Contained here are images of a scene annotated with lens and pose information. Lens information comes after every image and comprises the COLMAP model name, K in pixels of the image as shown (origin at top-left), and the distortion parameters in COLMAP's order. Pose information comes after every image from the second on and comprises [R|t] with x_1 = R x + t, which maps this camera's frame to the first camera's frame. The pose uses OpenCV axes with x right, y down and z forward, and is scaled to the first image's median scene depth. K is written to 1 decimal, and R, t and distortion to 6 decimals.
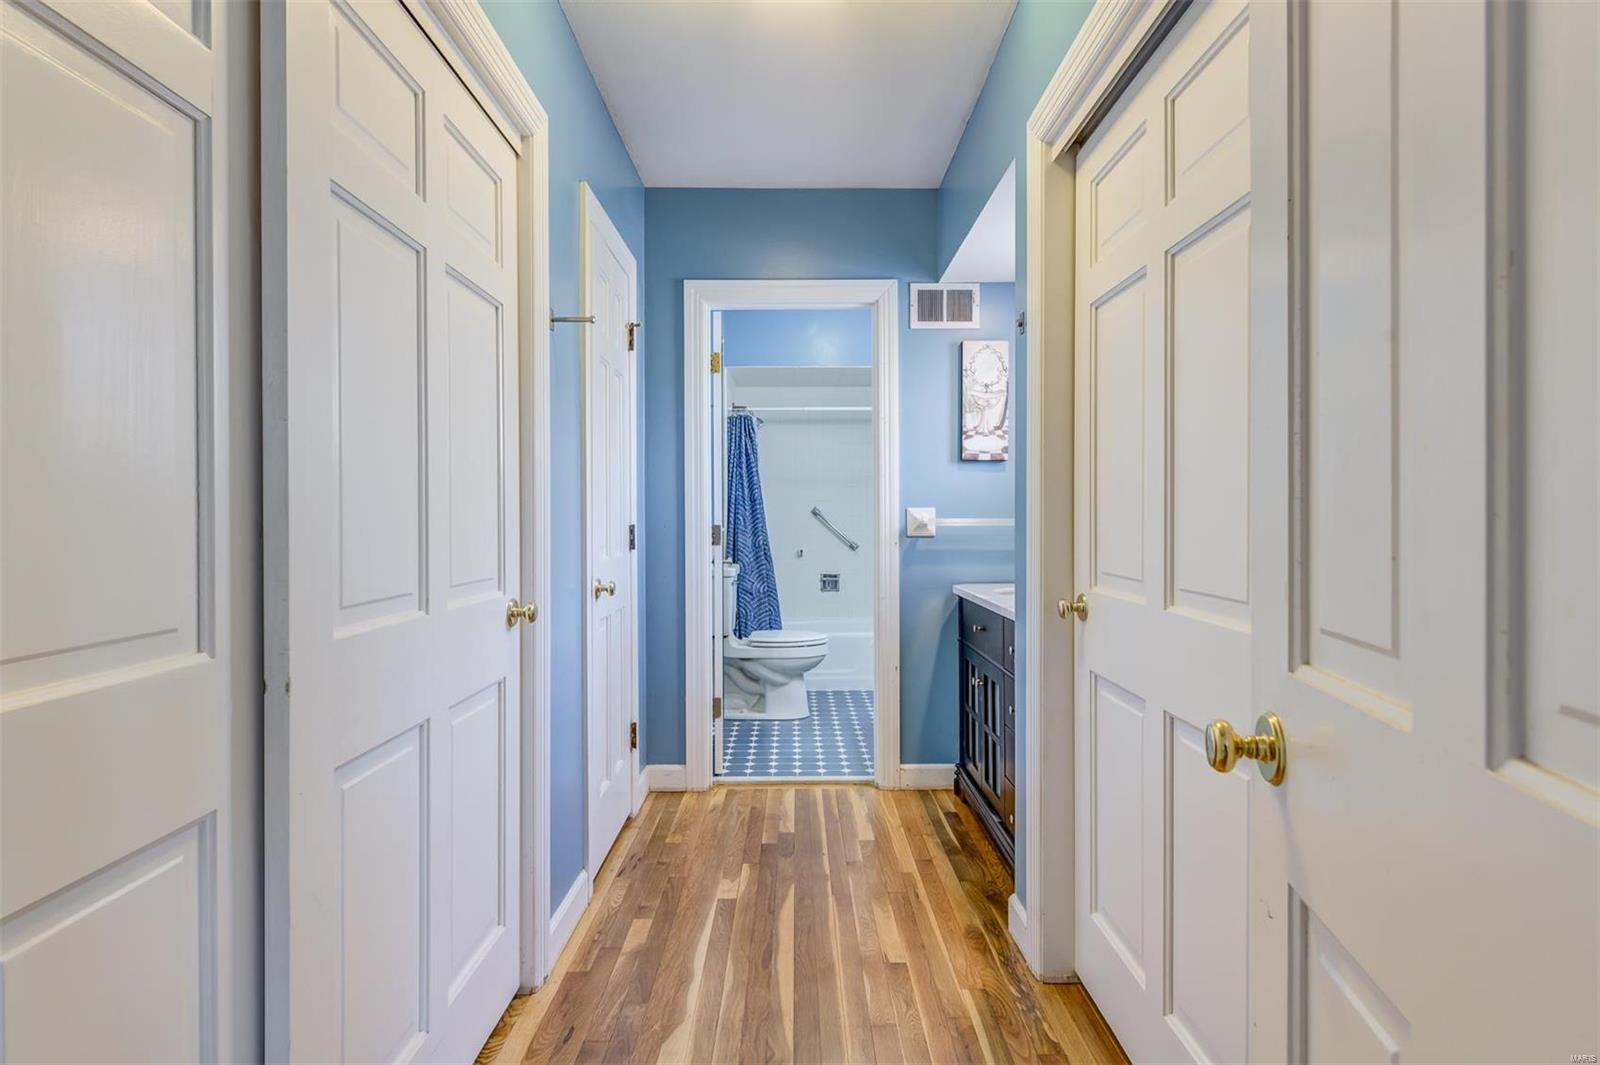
lens RADIAL K [[836.8, 0, 800.6], [0, 836.8, 528.6], [0, 0, 1]] dist [0.000141, -0.001915]
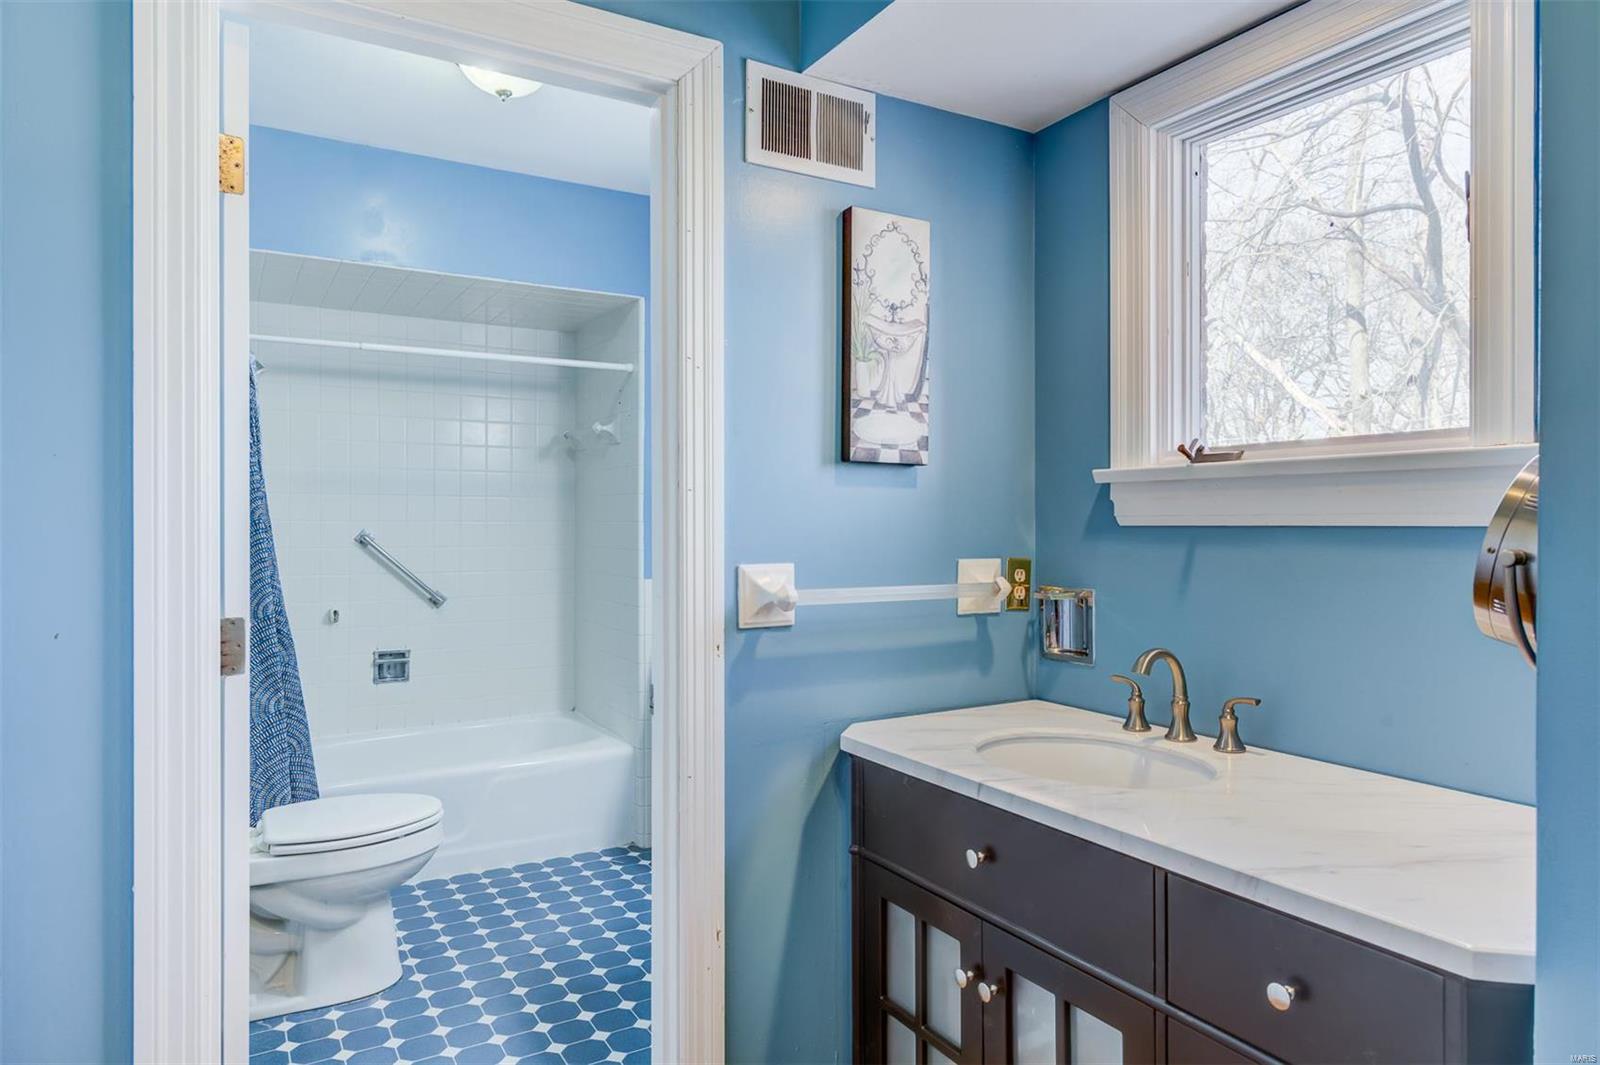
lens RADIAL K [[993.5, 0, 803.9], [0, 993.5, 523.3], [0, 0, 1]] dist [0.008385, -0.001256]
pose [[0.866048, 0.000474, 0.499960, -0.106526], [0.005275, 0.999935, -0.010084, -0.041612], [-0.499933, 0.011371, 0.865990, 0.530209]]
